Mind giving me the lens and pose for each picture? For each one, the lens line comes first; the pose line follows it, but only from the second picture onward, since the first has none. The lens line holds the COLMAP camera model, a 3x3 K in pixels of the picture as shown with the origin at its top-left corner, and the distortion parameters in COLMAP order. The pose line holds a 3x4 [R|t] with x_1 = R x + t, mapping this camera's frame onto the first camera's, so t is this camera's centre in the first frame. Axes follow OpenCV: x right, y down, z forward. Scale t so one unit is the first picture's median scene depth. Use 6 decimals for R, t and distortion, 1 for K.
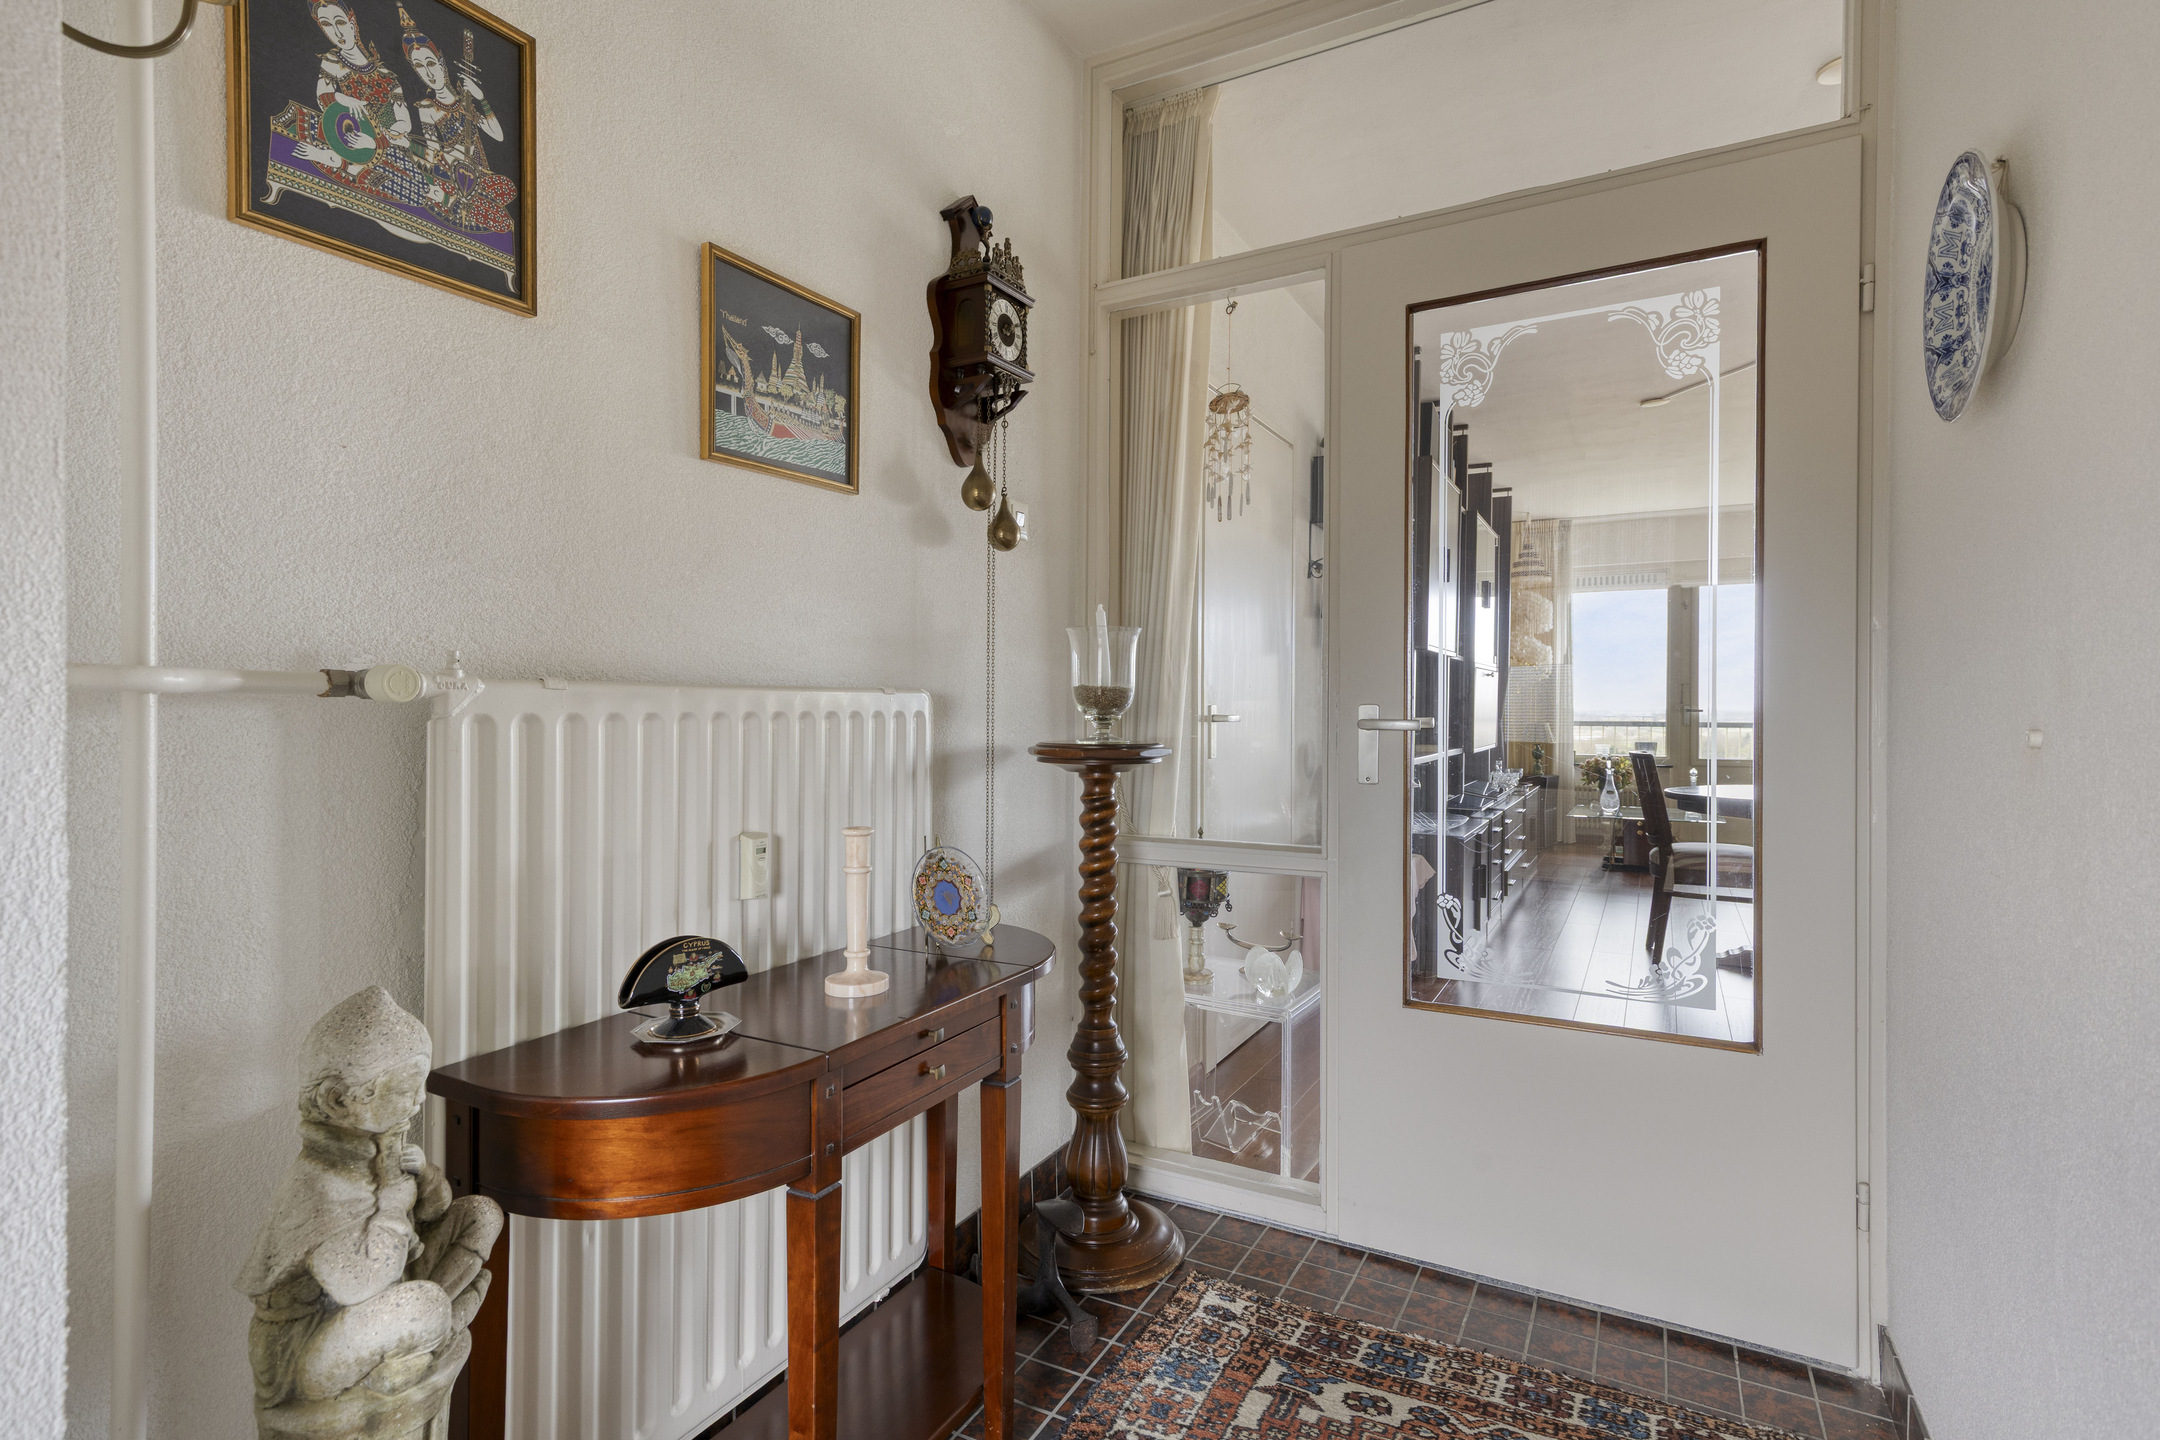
lens RADIAL K [[1061.8, 0, 1075.9], [0, 1061.8, 702.6], [0, 0, 1]] dist [-0.002486, -0.000894]
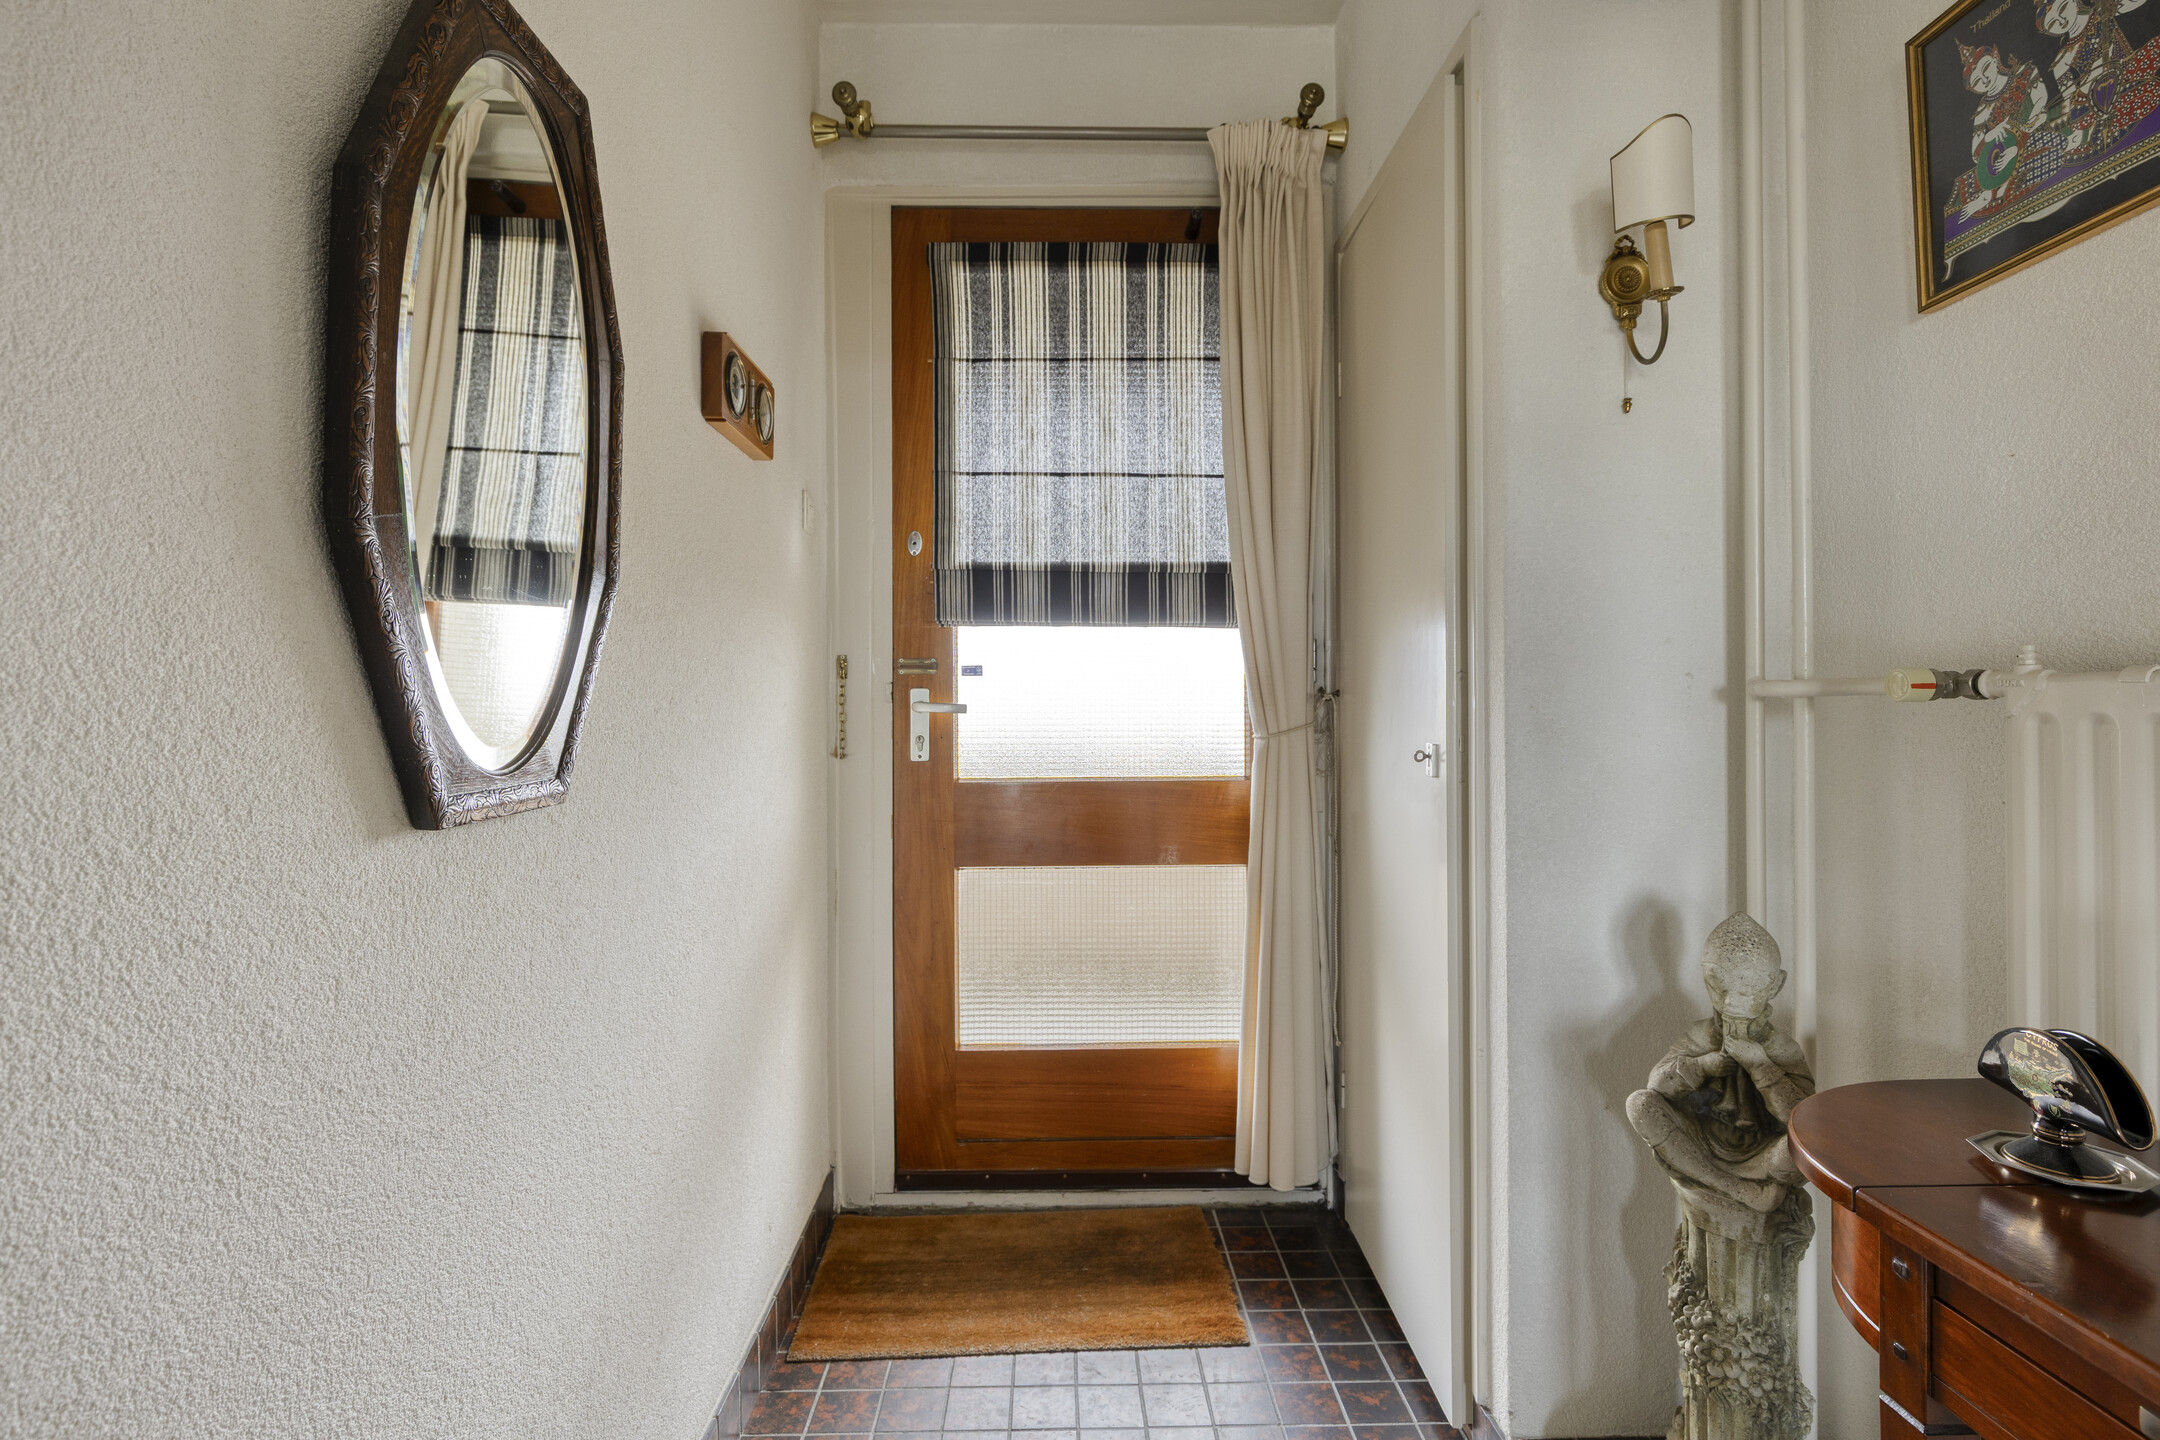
lens RADIAL K [[1061.8, 0, 1075.9], [0, 1061.8, 702.6], [0, 0, 1]] dist [-0.002486, -0.000894]
pose [[-0.871145, -0.005950, -0.490990, 0.624833], [-0.002820, 0.999971, -0.007114, 0.012938], [0.491018, -0.004813, -0.871136, 1.453666]]
